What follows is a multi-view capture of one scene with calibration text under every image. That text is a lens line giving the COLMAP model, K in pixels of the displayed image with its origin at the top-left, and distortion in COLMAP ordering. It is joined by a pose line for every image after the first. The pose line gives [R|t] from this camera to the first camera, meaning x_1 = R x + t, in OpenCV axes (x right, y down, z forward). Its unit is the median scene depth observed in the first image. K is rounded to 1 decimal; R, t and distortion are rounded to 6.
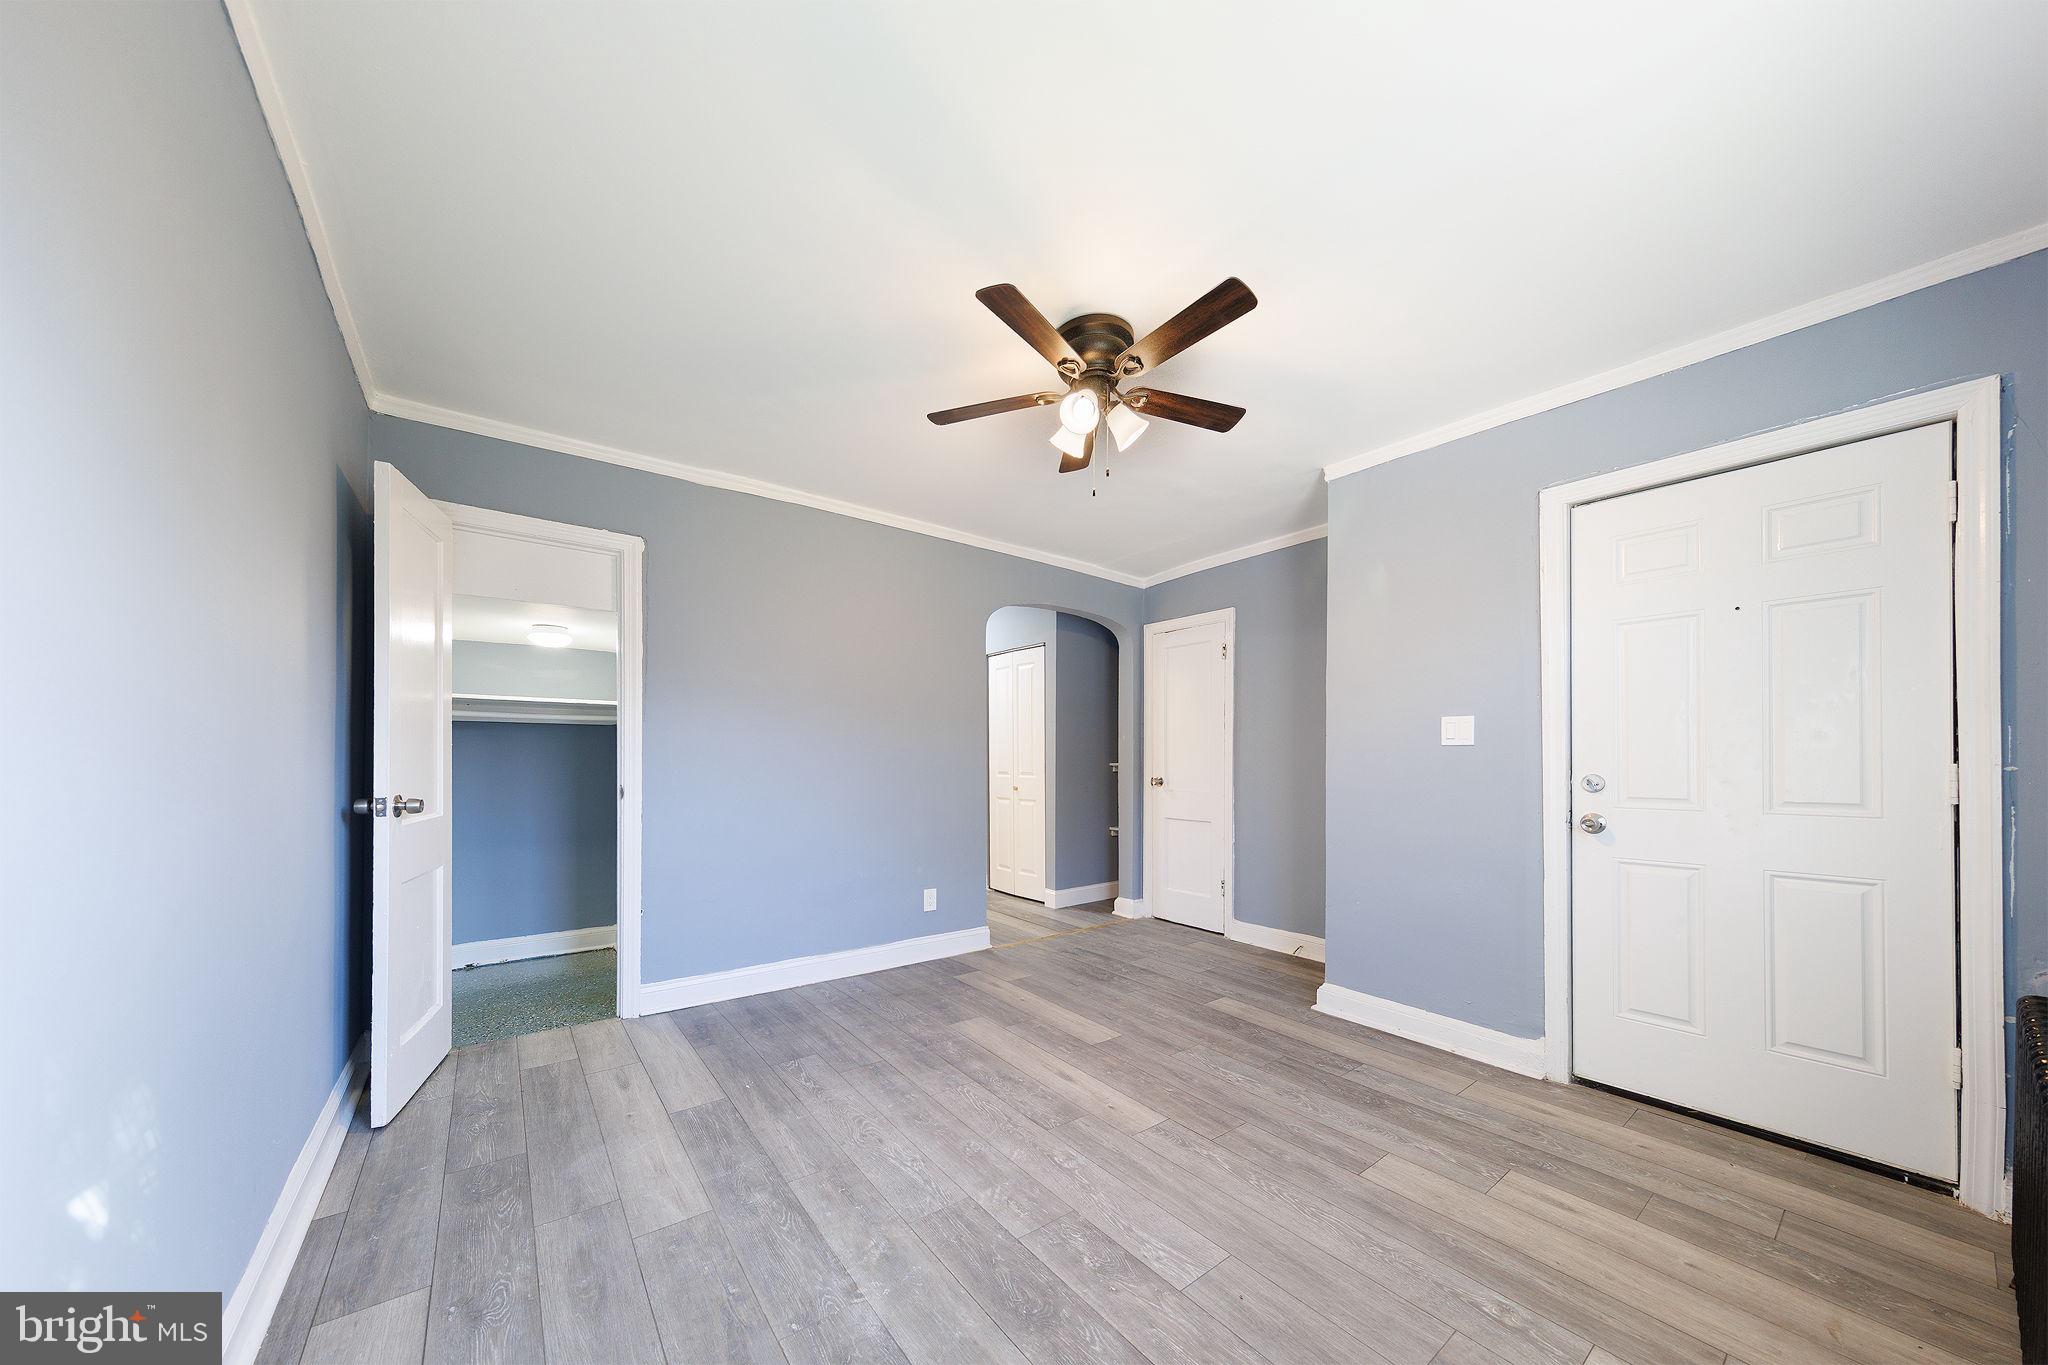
lens RADIAL K [[690.7, 0, 1039.0], [0, 690.7, 759.8], [0, 0, 1]] dist [0.002509, -0.000037]
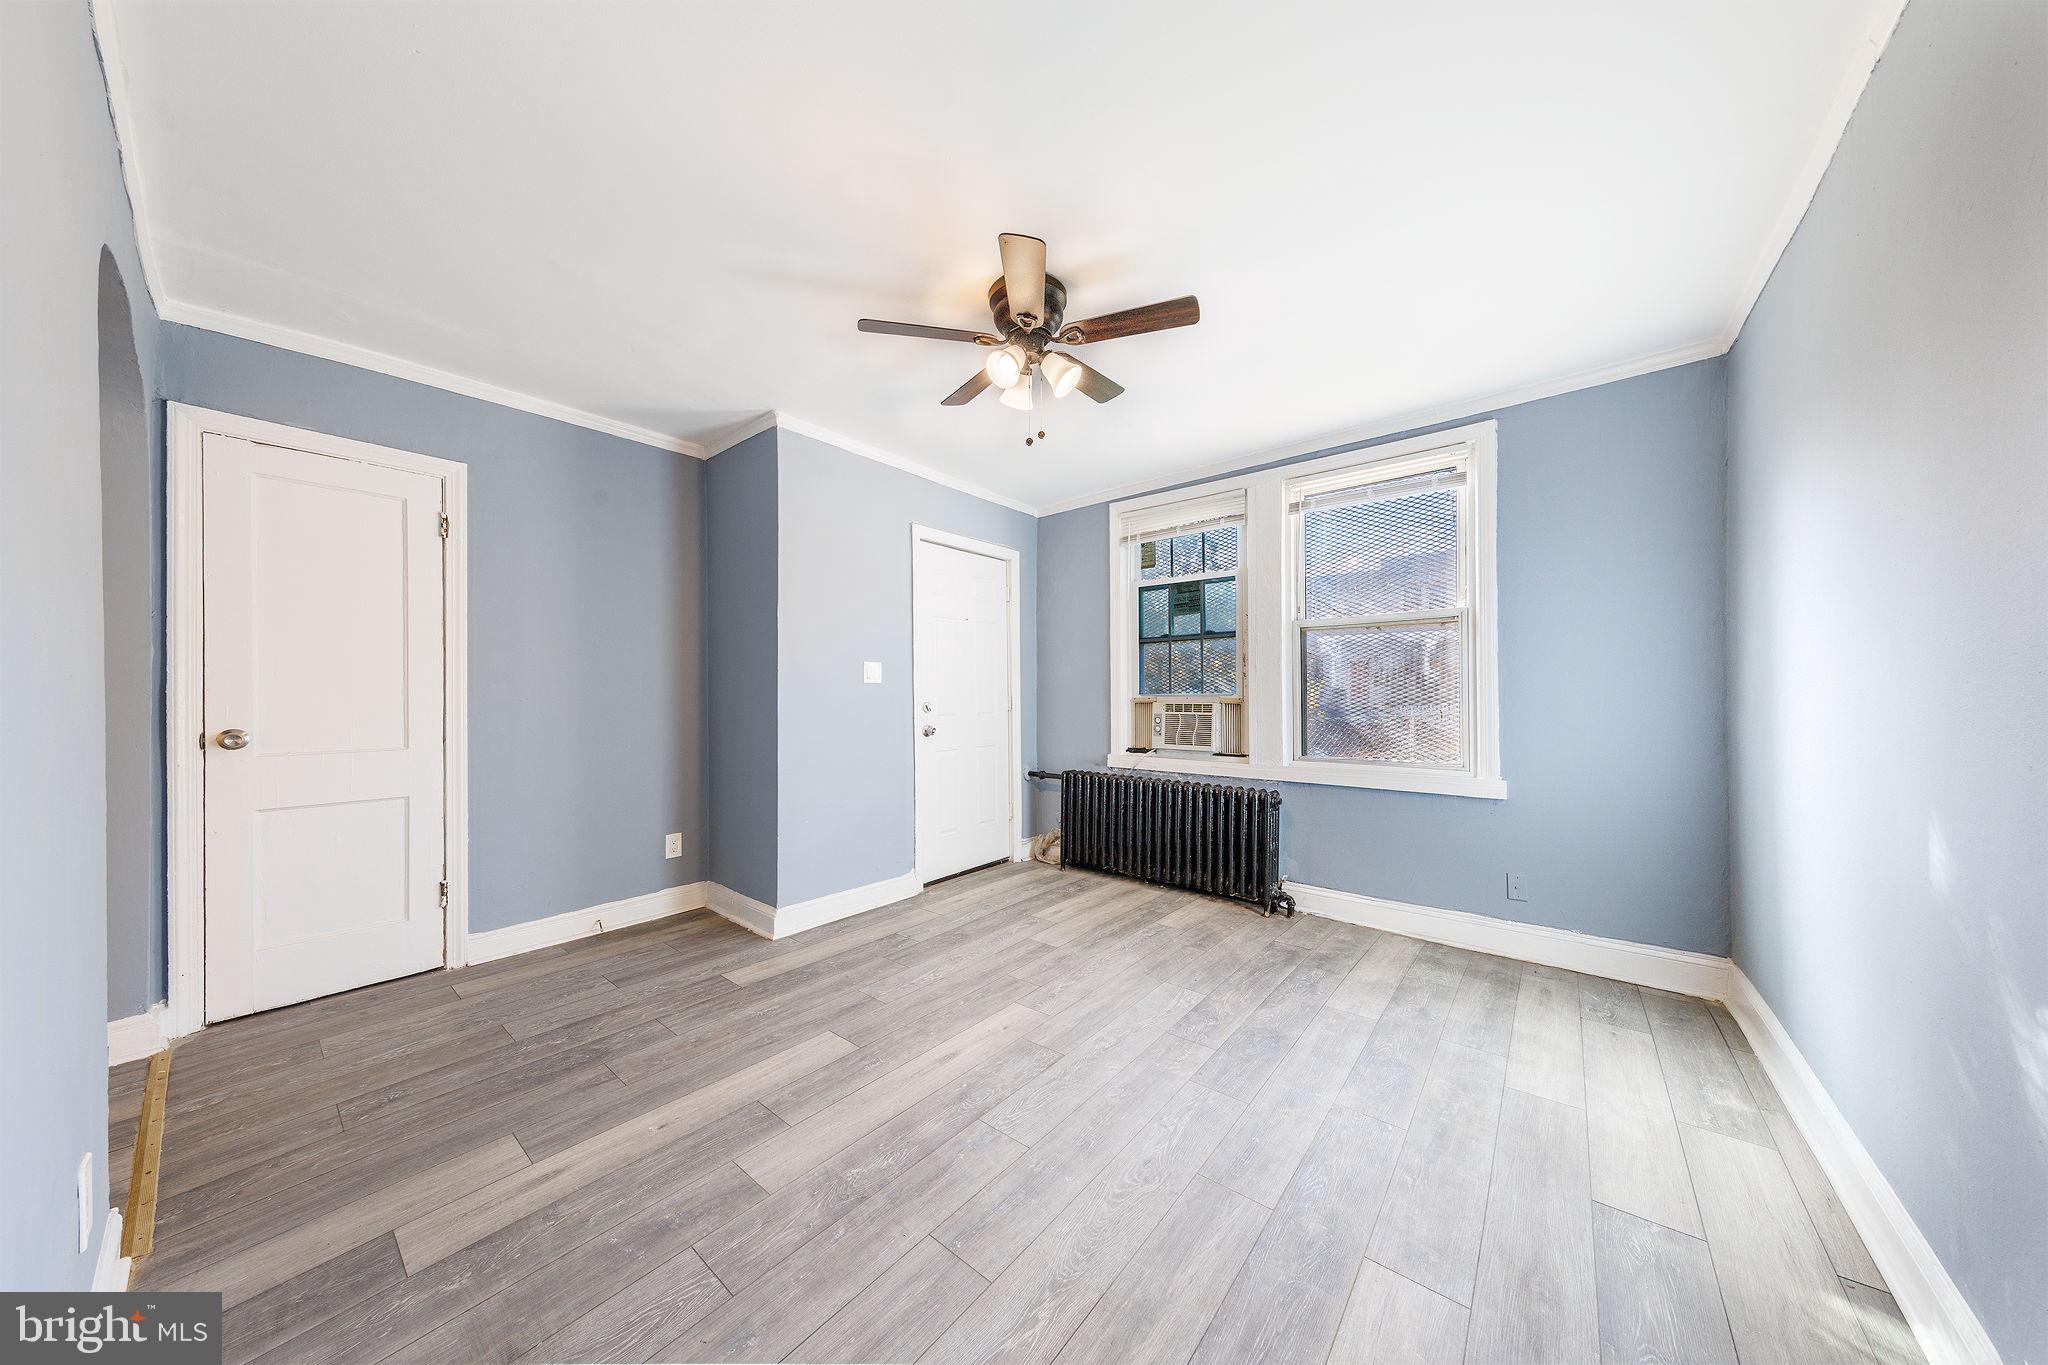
lens RADIAL K [[653.5, 0, 1020.8], [0, 653.5, 693.3], [0, 0, 1]] dist [0.001408, -0.000017]
pose [[-0.210278, -0.004512, 0.977631, -0.802190], [0.003067, 0.999981, 0.005275, -0.006620], [-0.977637, 0.004107, -0.210260, 1.101332]]
